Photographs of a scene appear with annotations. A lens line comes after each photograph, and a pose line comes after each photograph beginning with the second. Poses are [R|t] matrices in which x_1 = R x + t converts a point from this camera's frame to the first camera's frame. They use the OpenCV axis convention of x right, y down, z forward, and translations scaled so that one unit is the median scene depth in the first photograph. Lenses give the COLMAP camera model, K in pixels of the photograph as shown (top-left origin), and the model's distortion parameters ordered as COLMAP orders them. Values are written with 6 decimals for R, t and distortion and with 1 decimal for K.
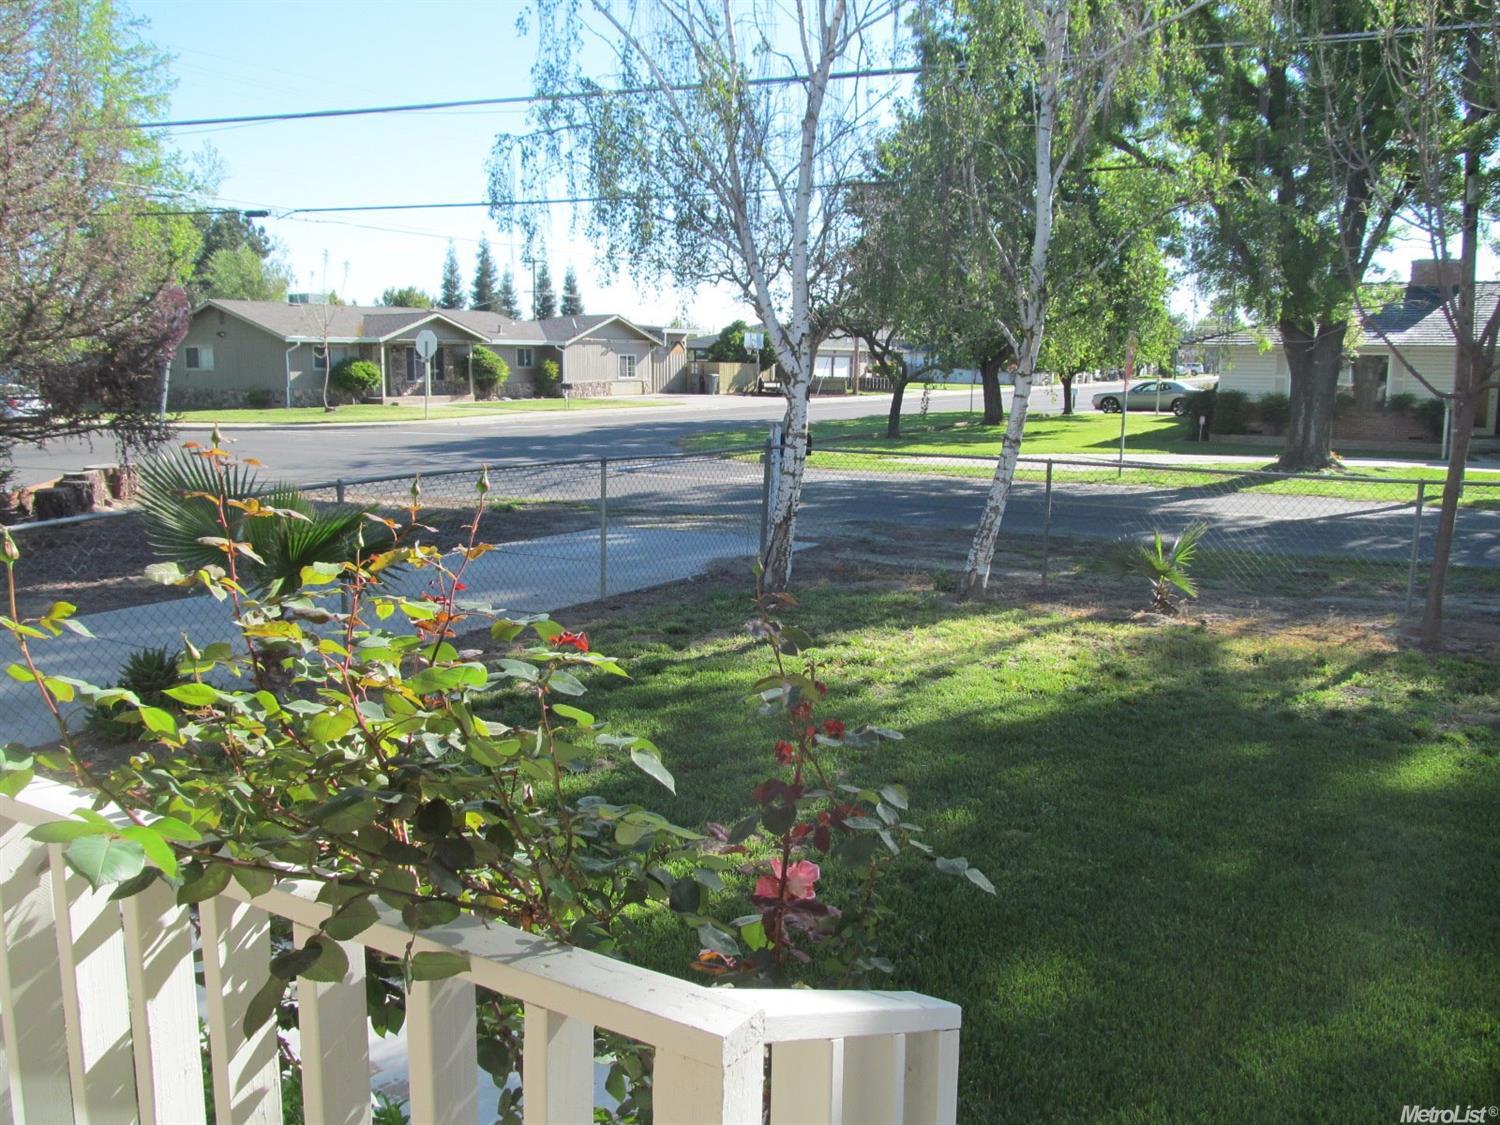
lens RADIAL K [[1239.3, 0, 750.0], [0, 1239.3, 562.5], [0, 0, 1]] dist [-0.032990, 0.008177]
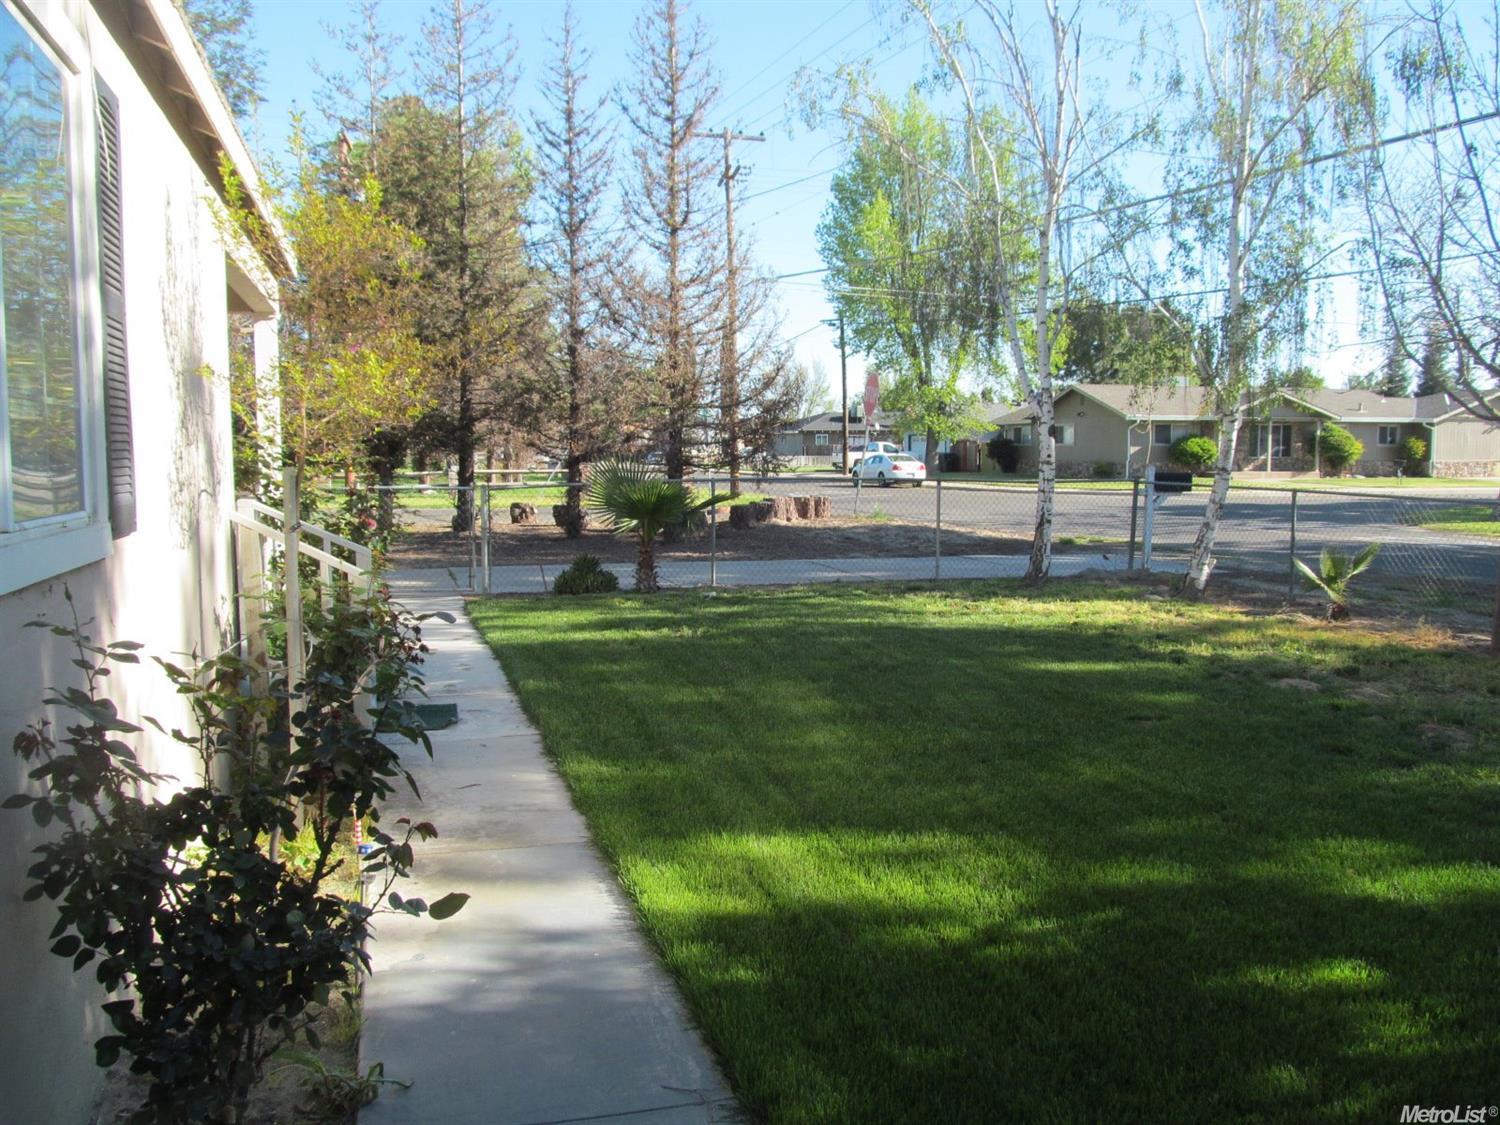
lens RADIAL K [[1239.3, 0, 750.0], [0, 1239.3, 562.5], [0, 0, 1]] dist [-0.032990, 0.008177]
pose [[0.732289, 0.062707, -0.678101, 0.123307], [-0.108609, 0.993760, -0.025391, 0.013803], [0.672278, 0.092241, 0.734530, -0.040609]]
